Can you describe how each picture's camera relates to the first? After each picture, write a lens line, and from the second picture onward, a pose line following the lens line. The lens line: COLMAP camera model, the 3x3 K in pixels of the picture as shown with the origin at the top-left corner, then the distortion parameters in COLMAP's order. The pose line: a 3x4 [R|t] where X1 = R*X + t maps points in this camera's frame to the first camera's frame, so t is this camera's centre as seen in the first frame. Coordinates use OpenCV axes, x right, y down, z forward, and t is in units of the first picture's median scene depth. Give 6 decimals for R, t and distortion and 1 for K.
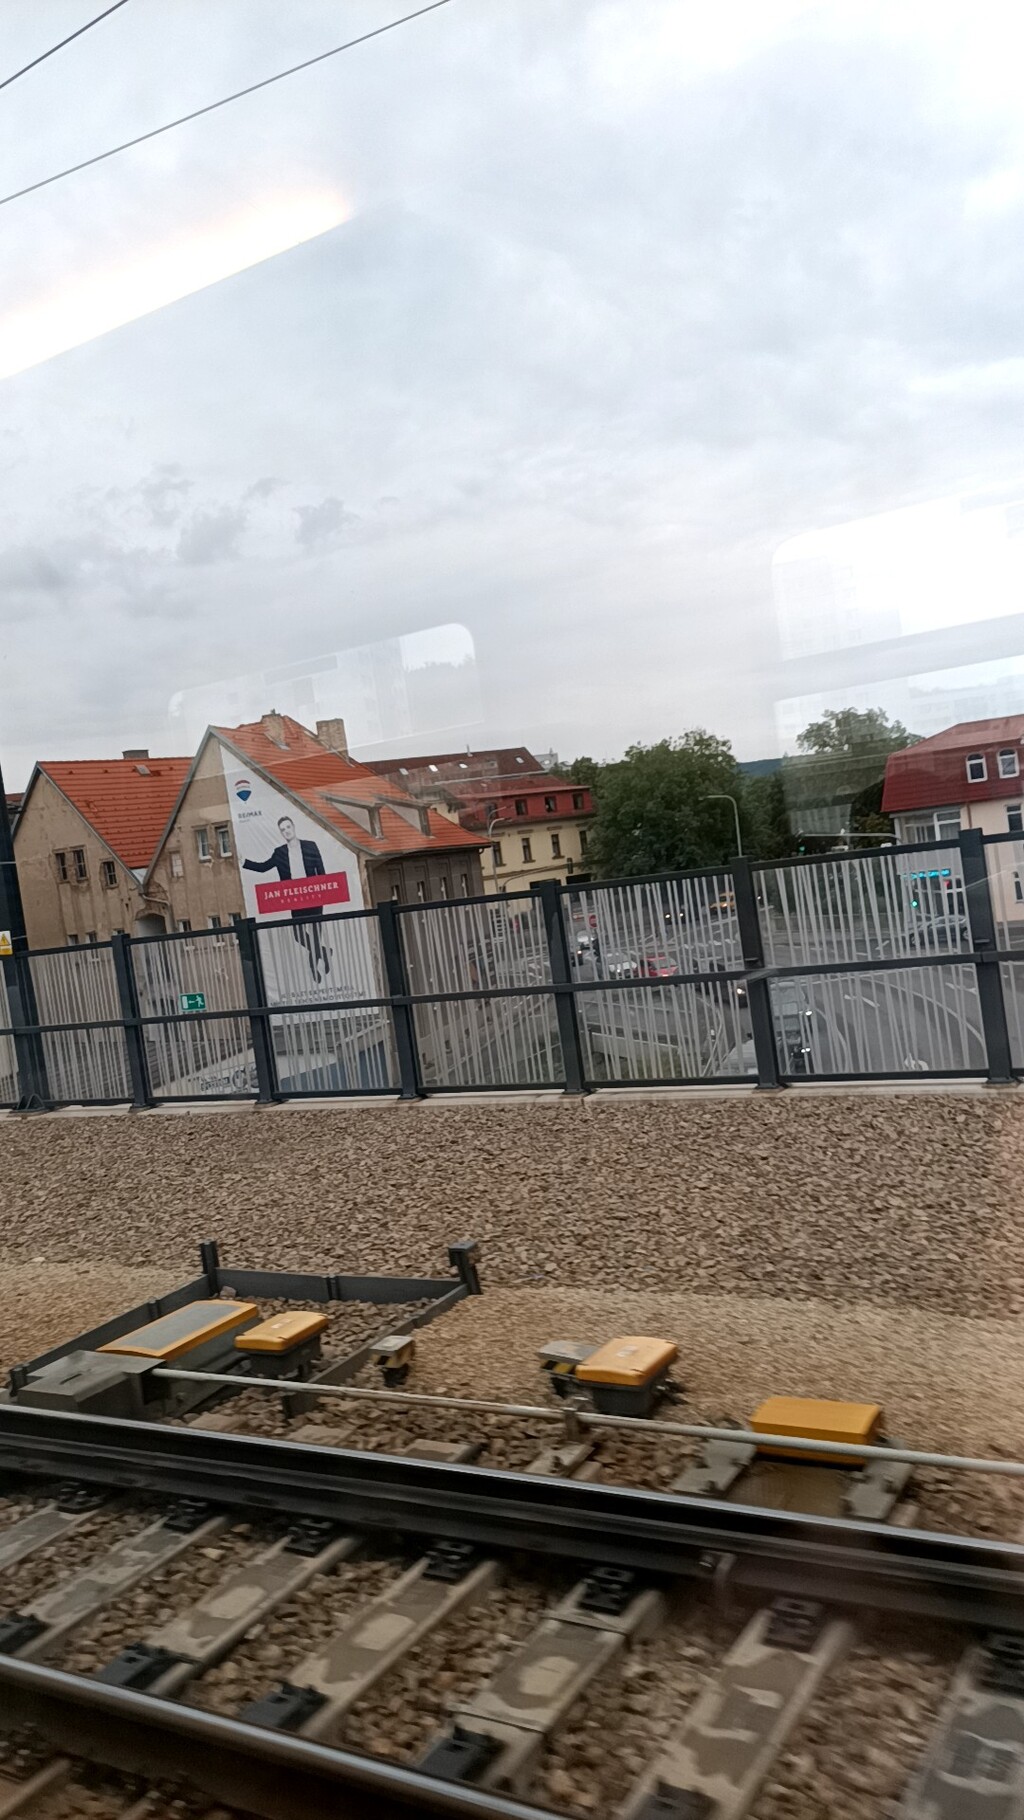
lens RADIAL K [[1418.2, 0, 542.4], [0, 1418.2, 908.8], [0, 0, 1]] dist [0.069176, -0.032702]
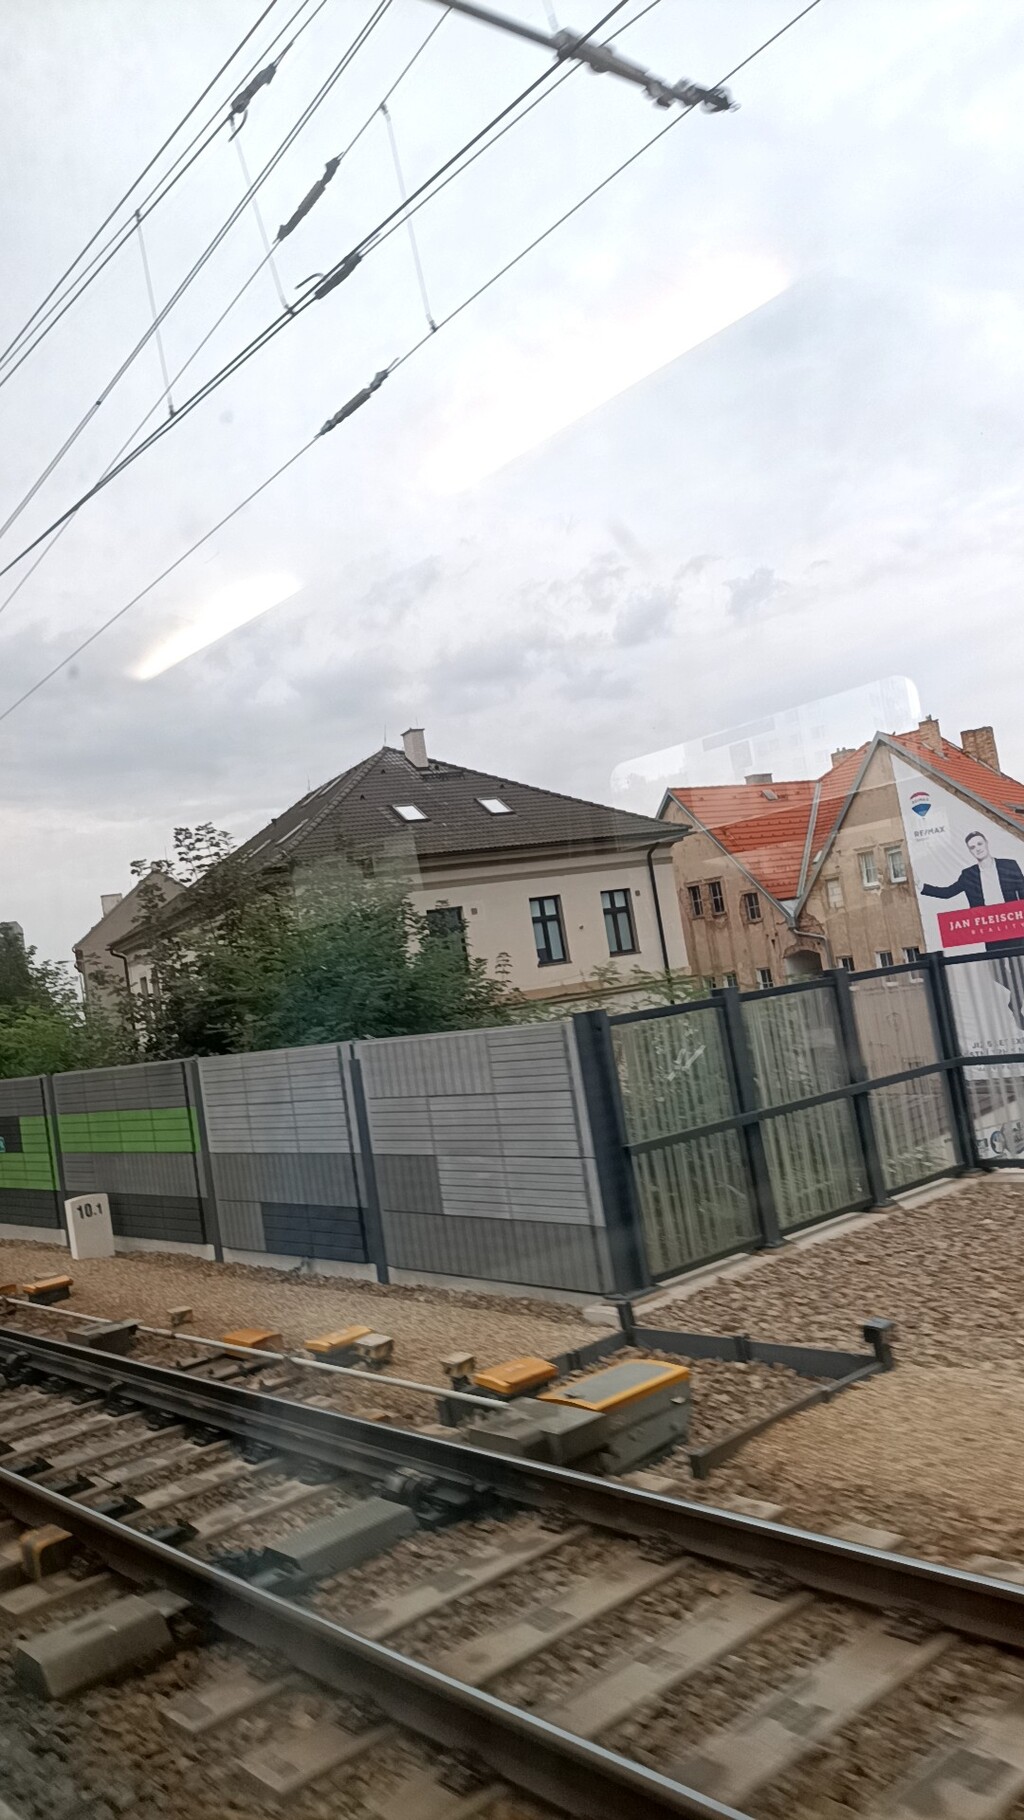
lens RADIAL K [[1418.2, 0, 513.6], [0, 1418.2, 932.5], [0, 0, 1]] dist [0.069176, -0.032702]
pose [[0.948560, -0.018015, -0.316084, -0.120003], [0.008089, 0.999433, -0.032686, 0.014135], [0.316494, 0.028448, 0.948168, 0.078125]]
